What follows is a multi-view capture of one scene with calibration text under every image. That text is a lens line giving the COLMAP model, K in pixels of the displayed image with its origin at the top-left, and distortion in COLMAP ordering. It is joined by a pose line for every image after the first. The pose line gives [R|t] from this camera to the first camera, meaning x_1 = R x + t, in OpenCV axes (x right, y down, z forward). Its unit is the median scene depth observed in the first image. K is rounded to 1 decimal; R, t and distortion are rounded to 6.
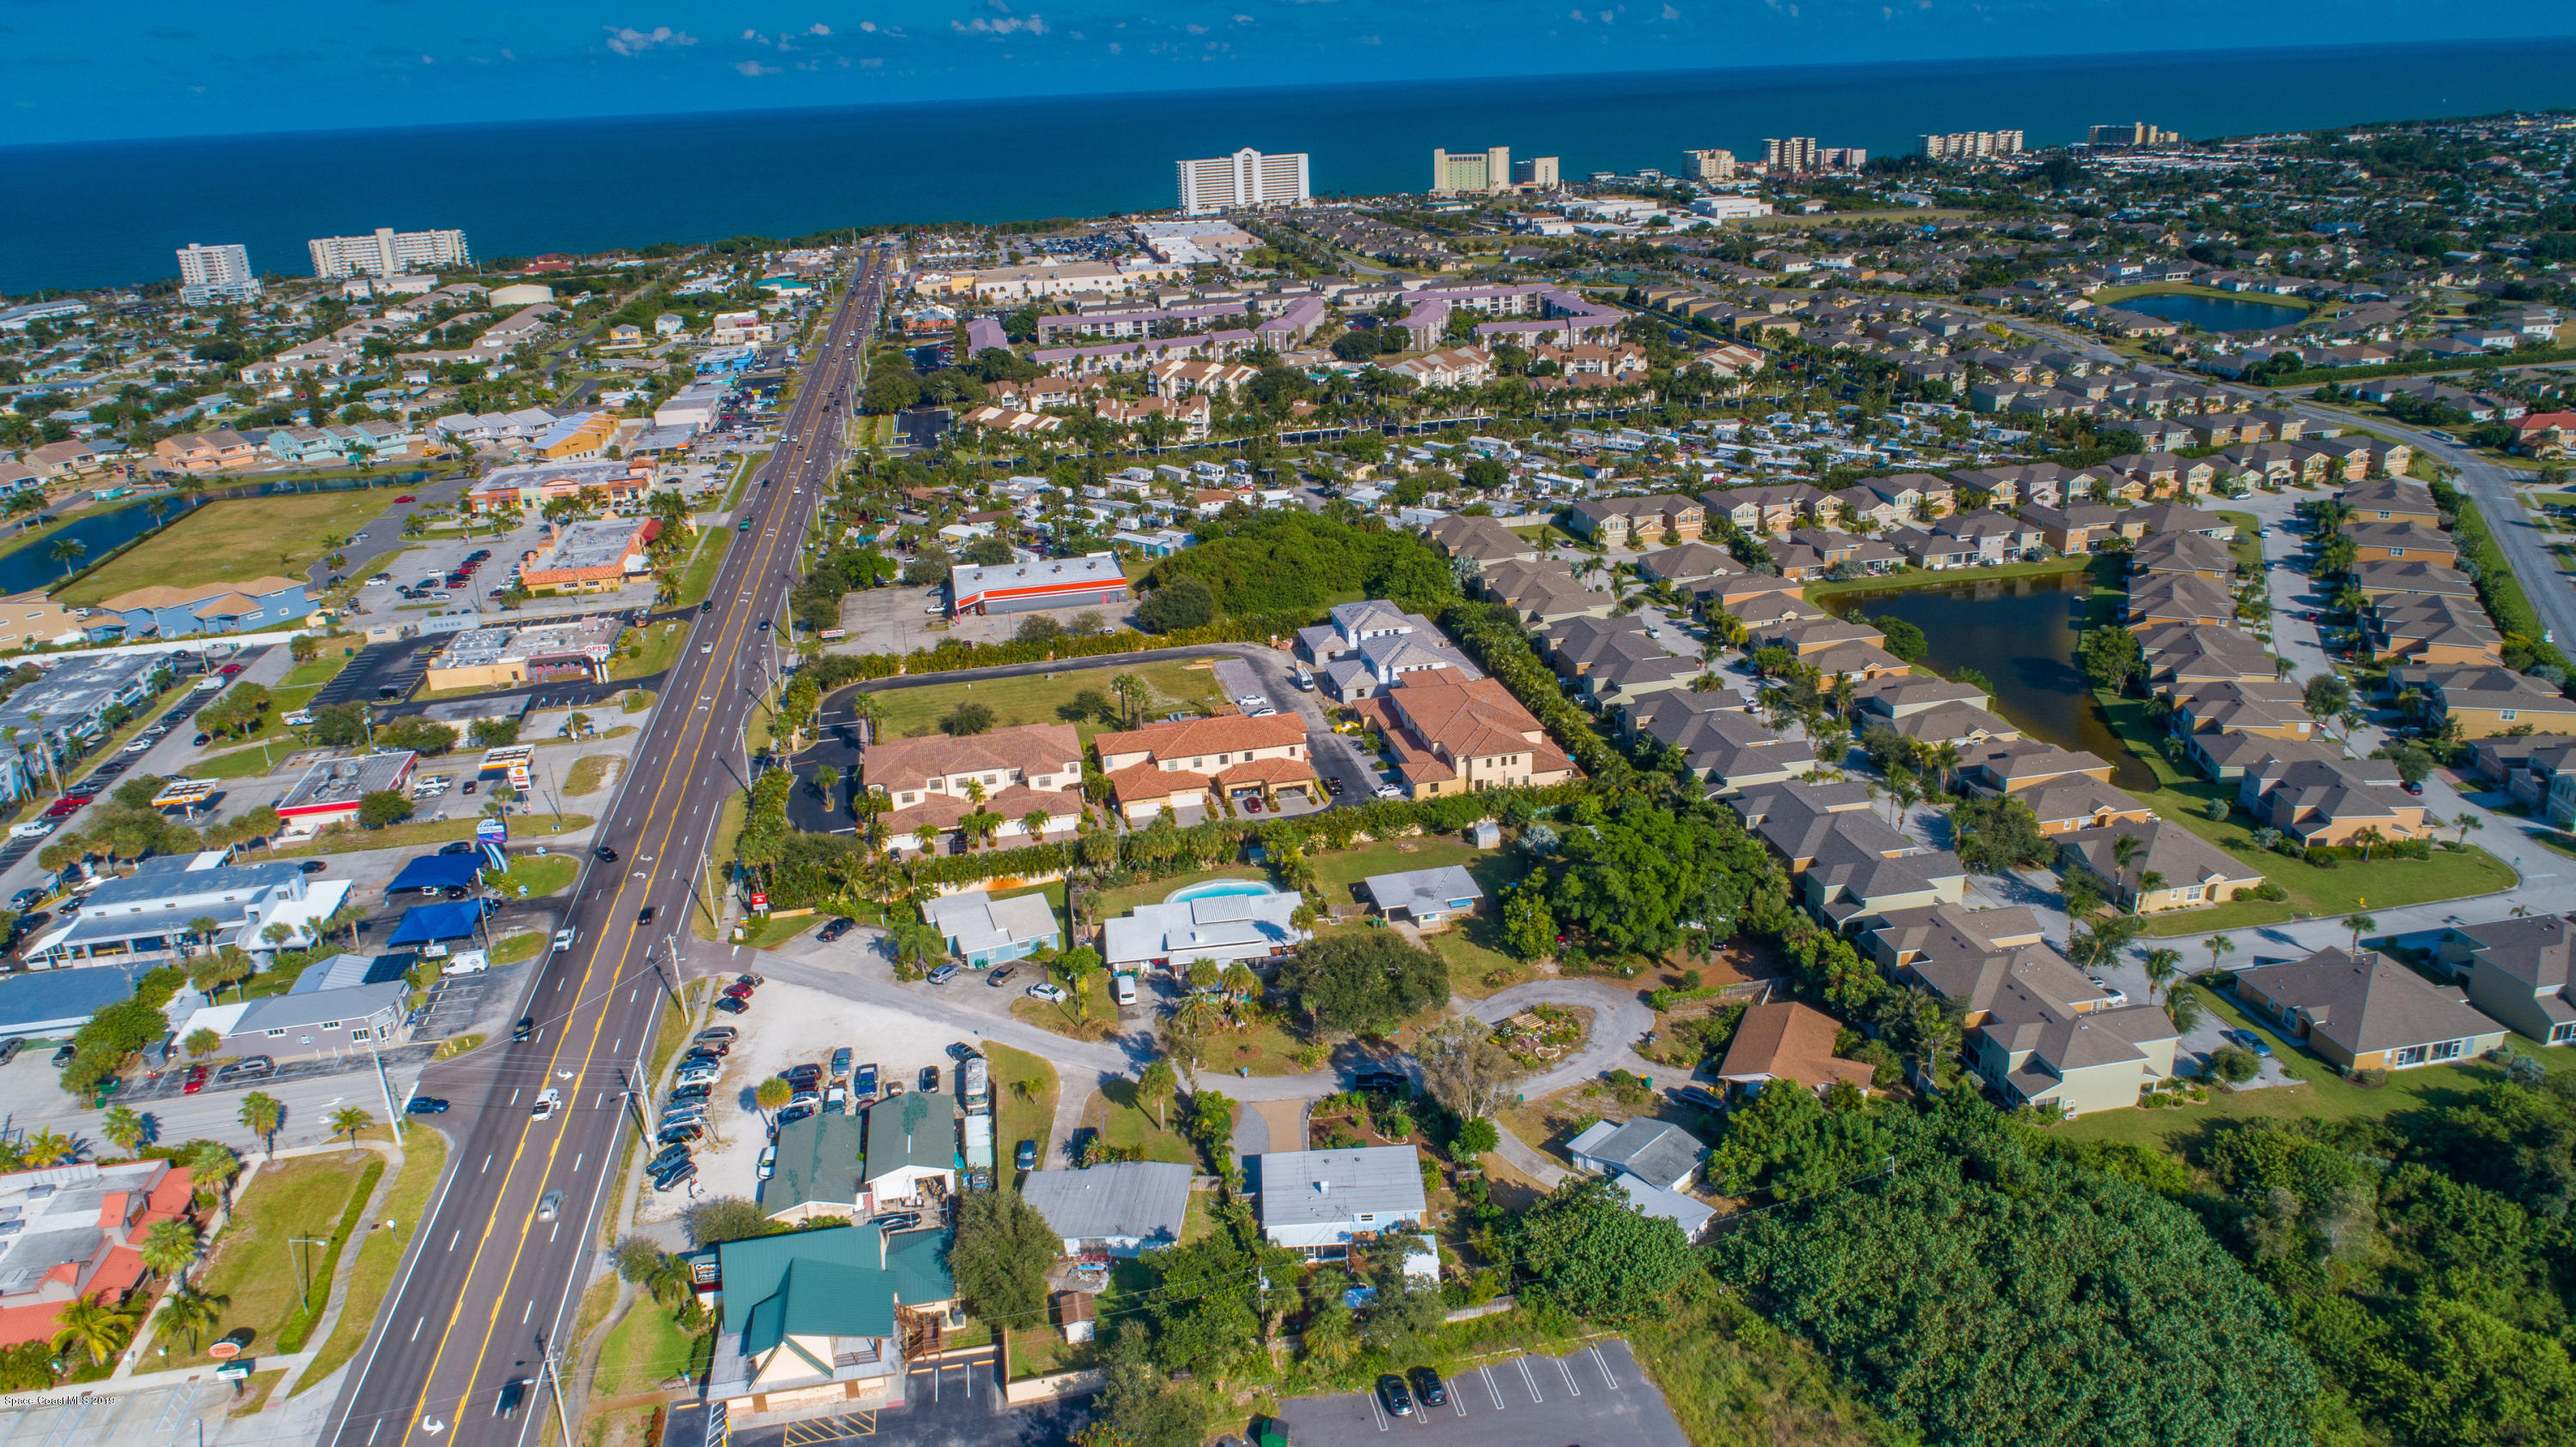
lens RADIAL K [[1760.2, 0, 1288.0], [0, 1760.2, 723.5], [0, 0, 1]] dist [-0.008236, -0.003927]
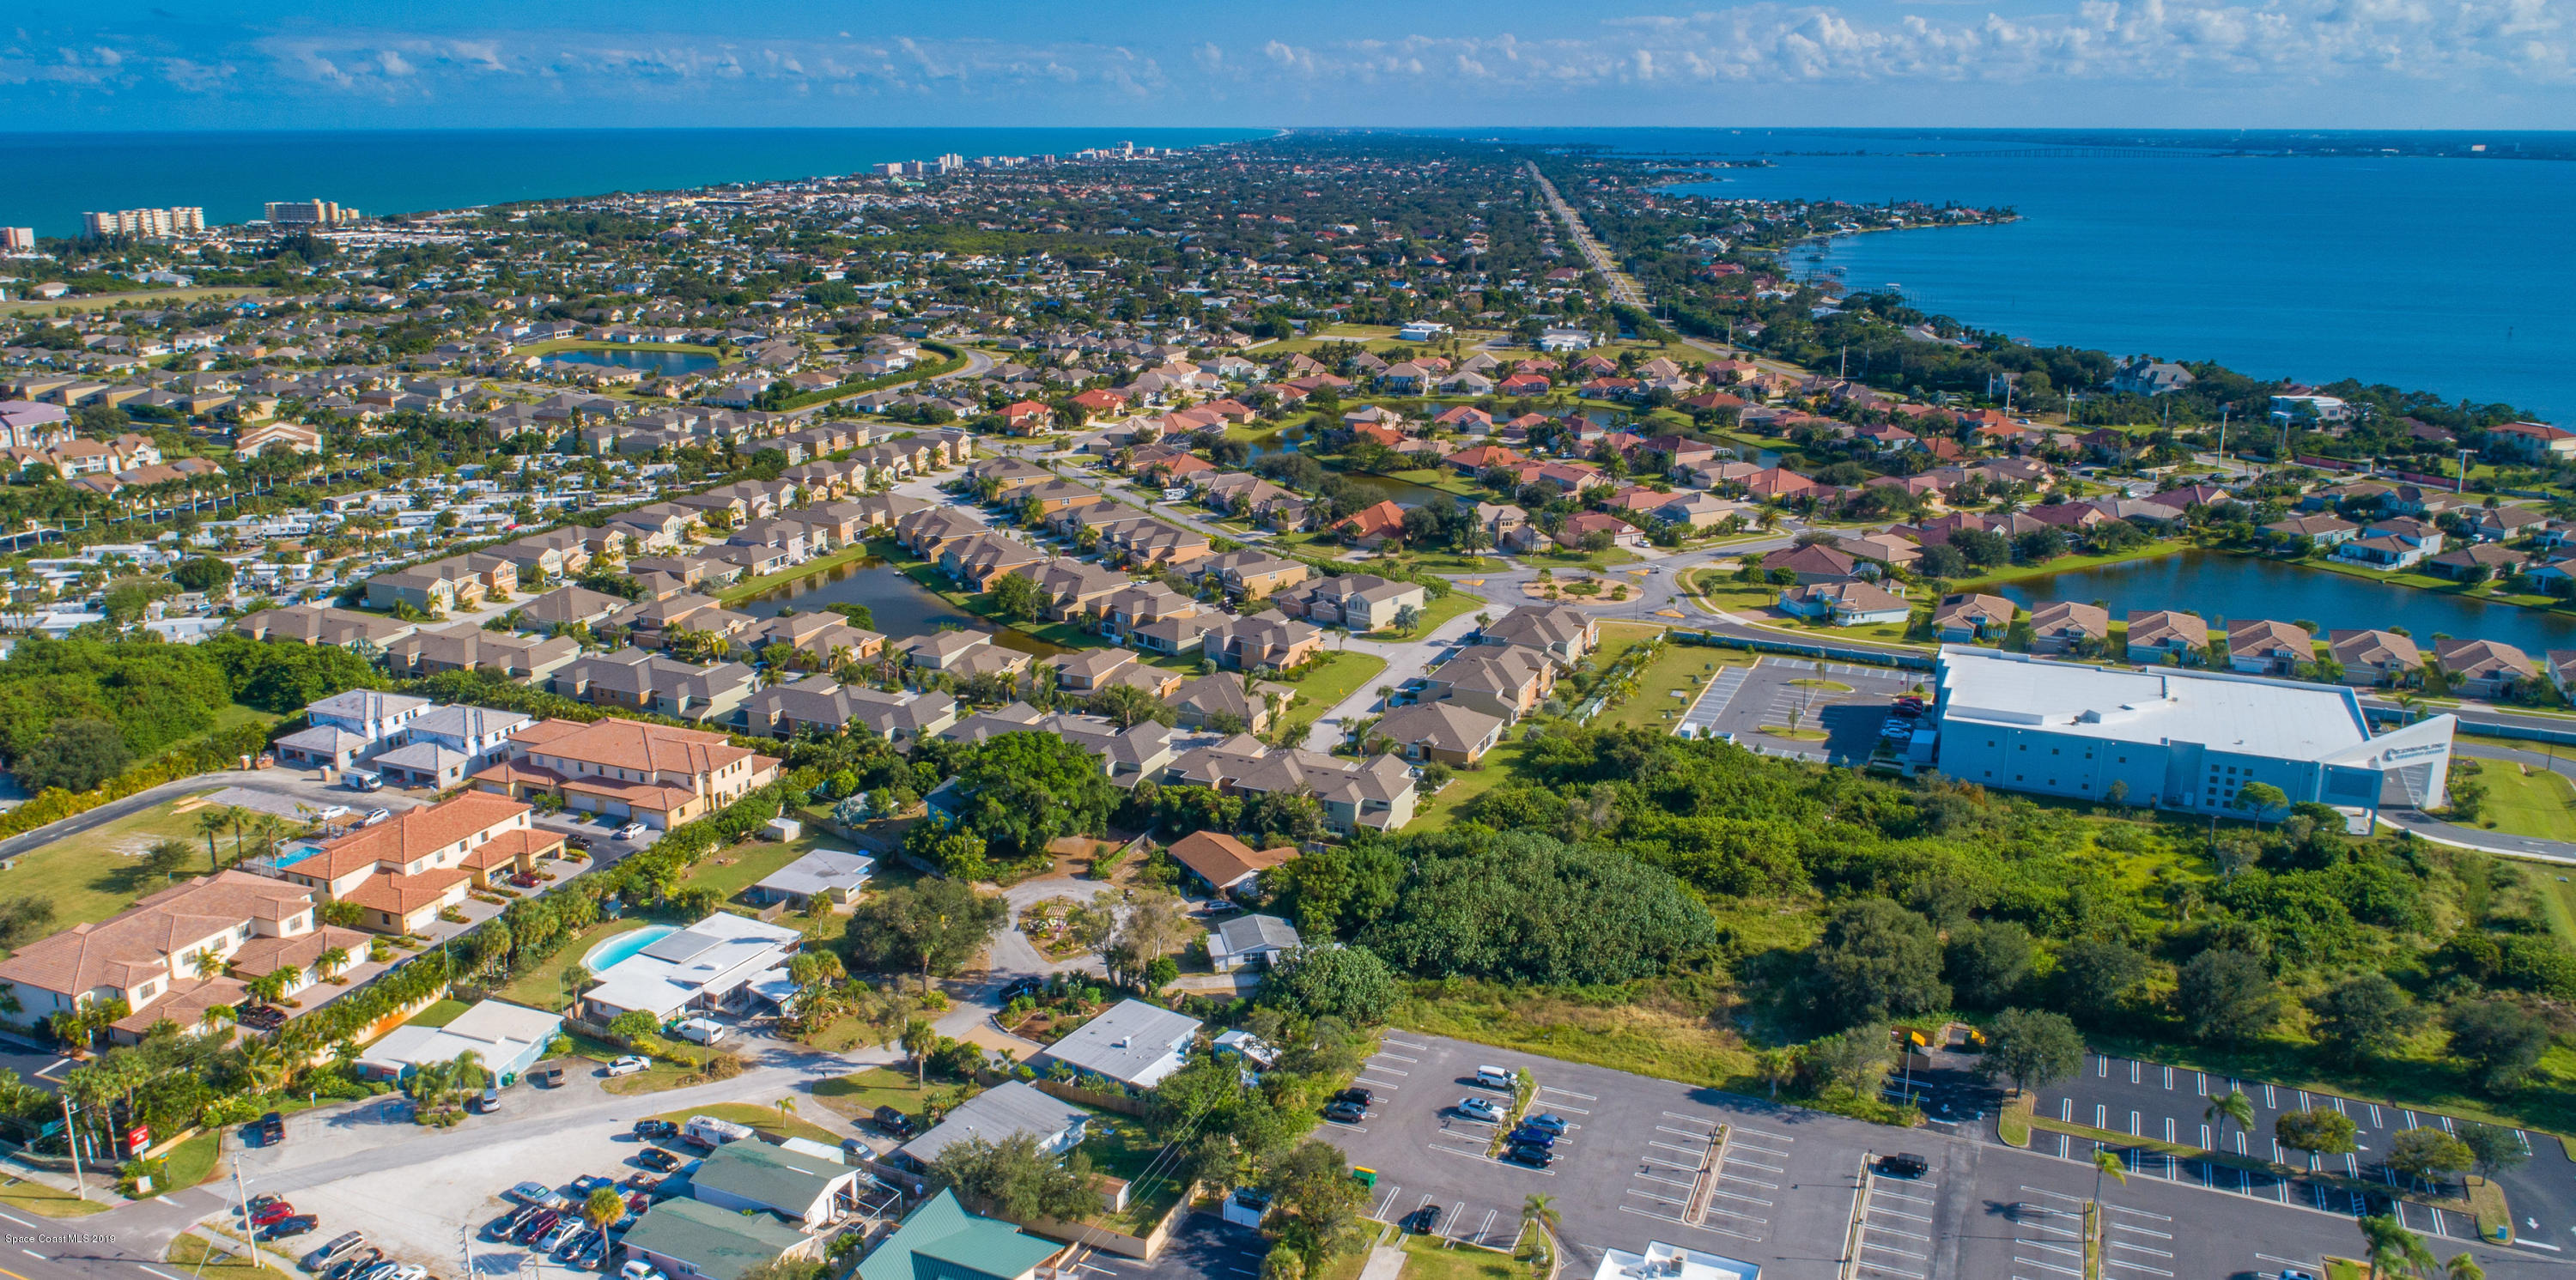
lens RADIAL K [[1896.0, 0, 1288.0], [0, 1896.0, 640.0], [0, 0, 1]] dist [-0.001689, 0.007158]
pose [[0.569424, -0.182529, 0.801523, -0.555664], [0.266443, 0.963380, 0.030099, 0.002264], [-0.777666, 0.196421, 0.597205, 0.086727]]
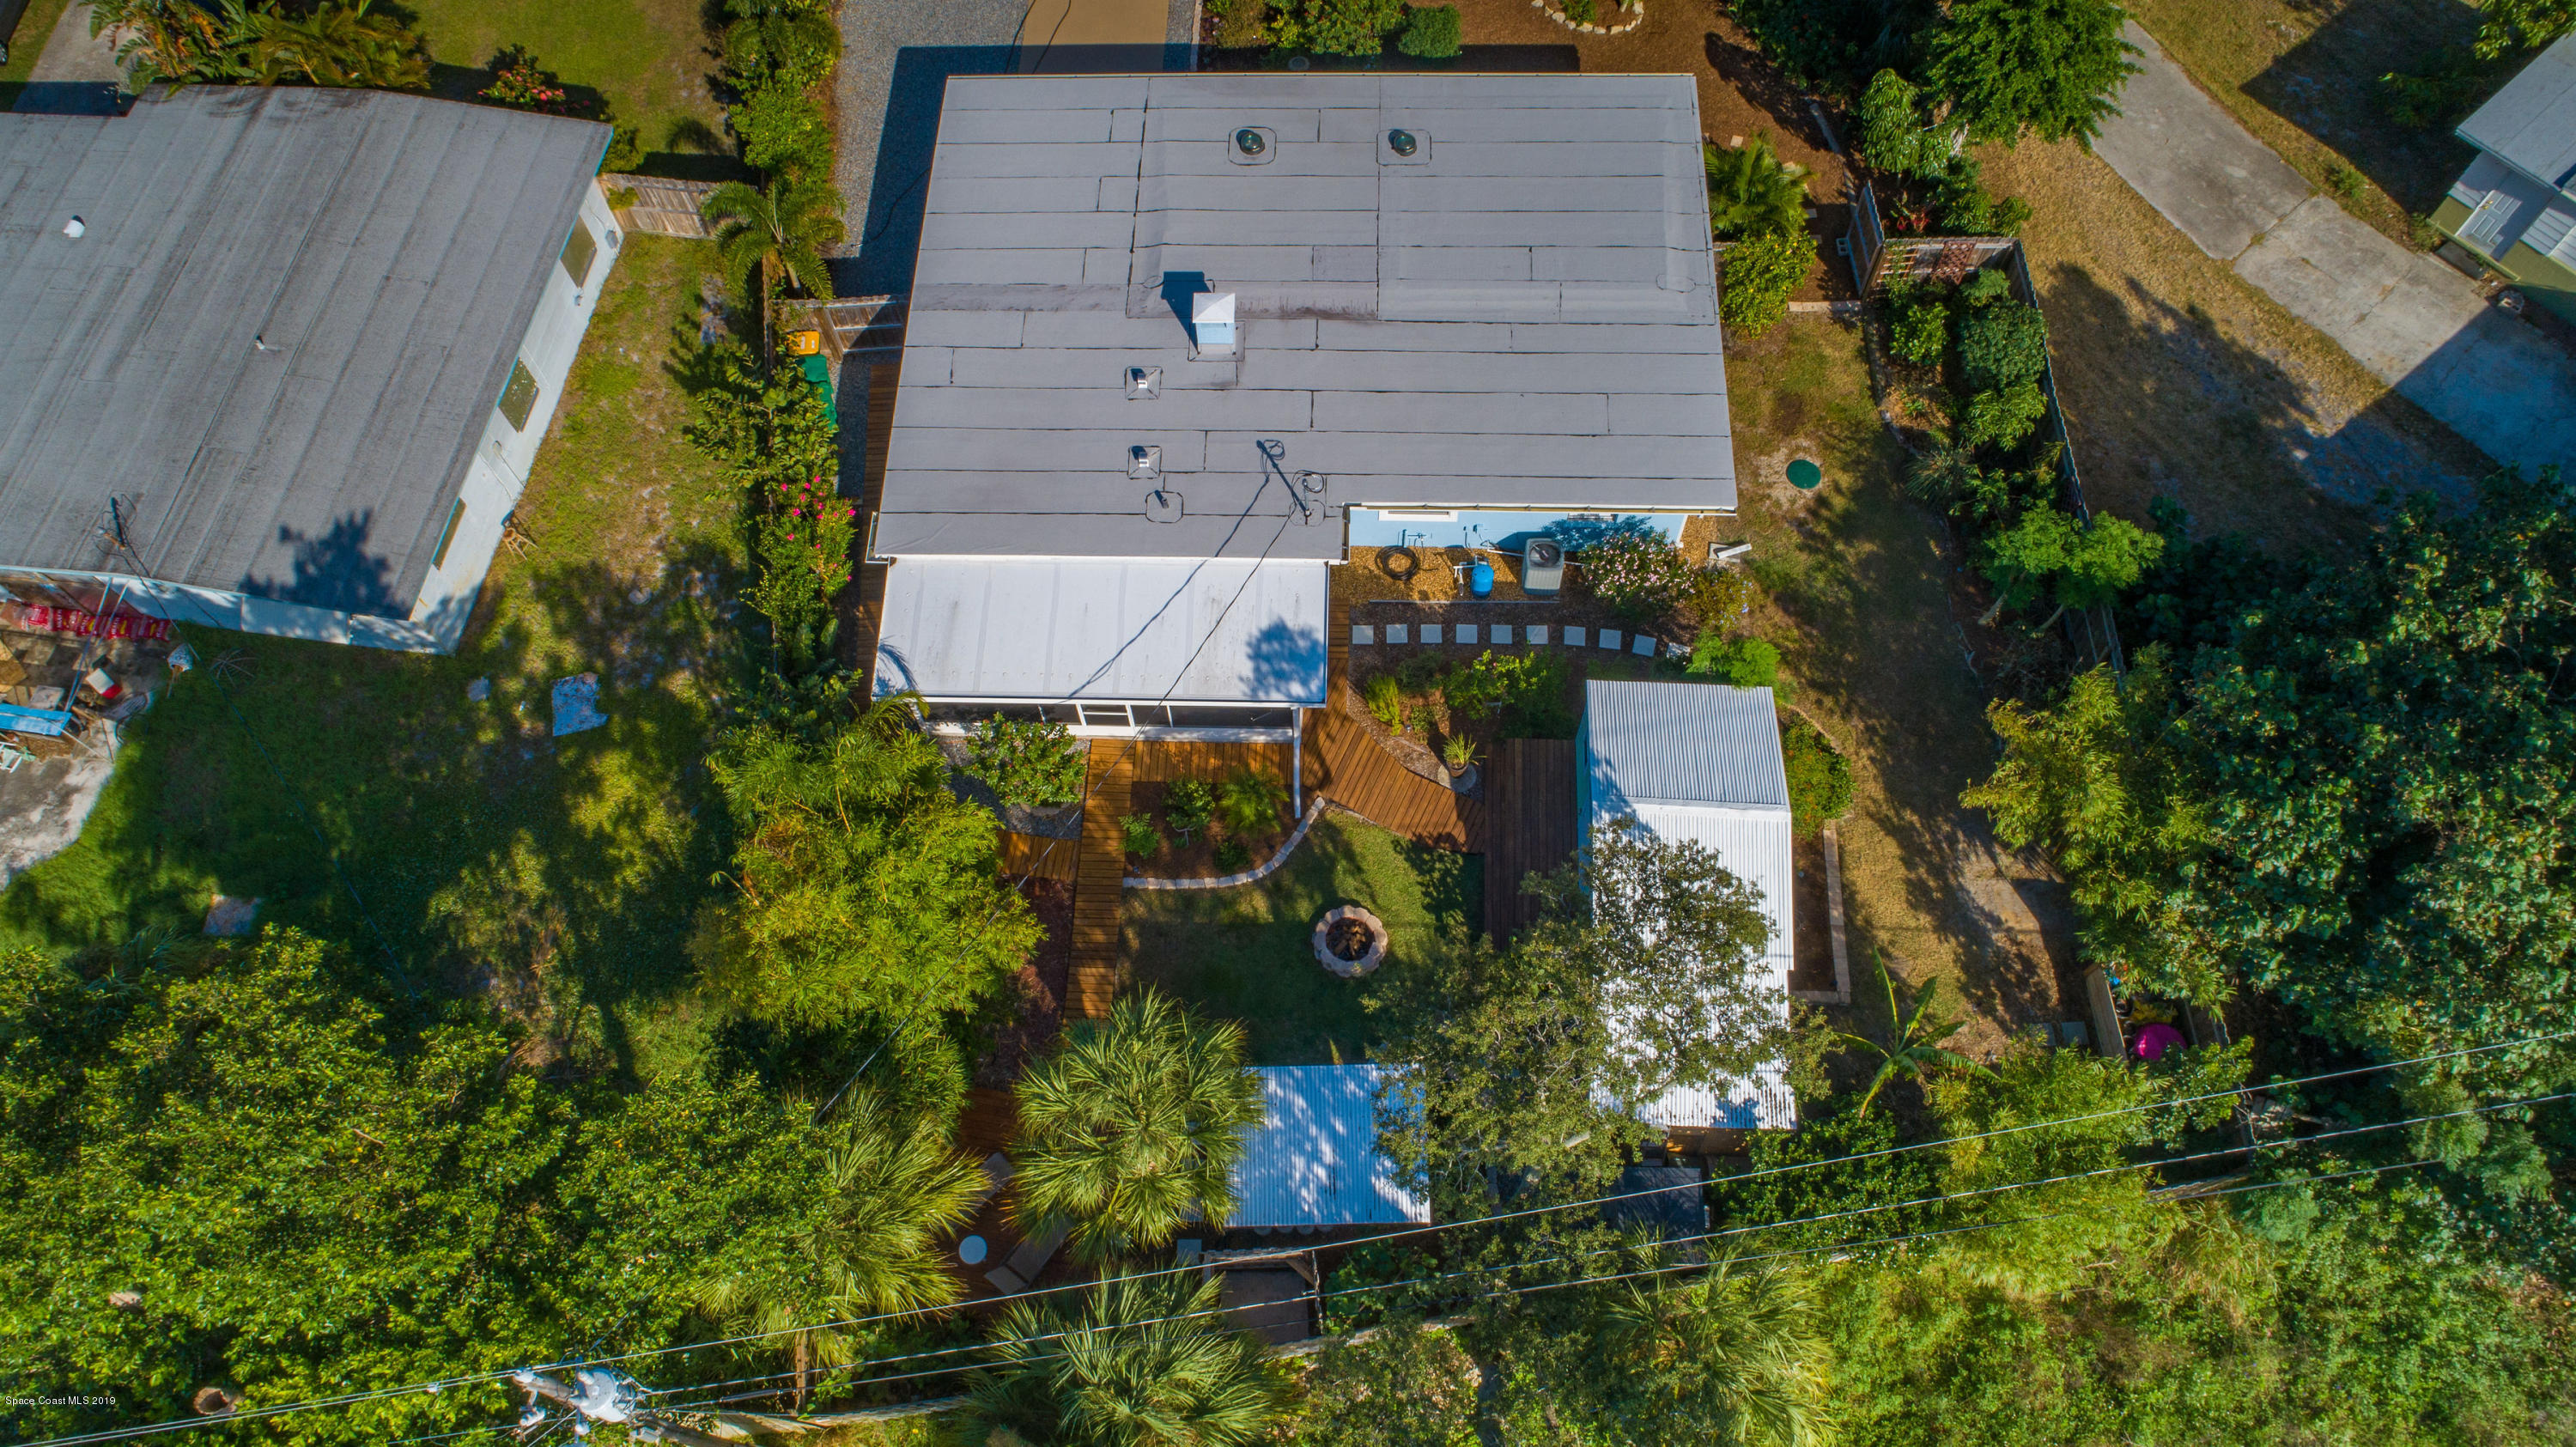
lens RADIAL K [[1760.2, 0, 1288.0], [0, 1760.2, 723.5], [0, 0, 1]] dist [-0.008236, -0.003927]
pose [[0.997811, 0.059968, -0.027865, 0.024247], [-0.023934, 0.720345, 0.693202, 0.104714], [0.061643, -0.691018, 0.720204, 0.540819]]
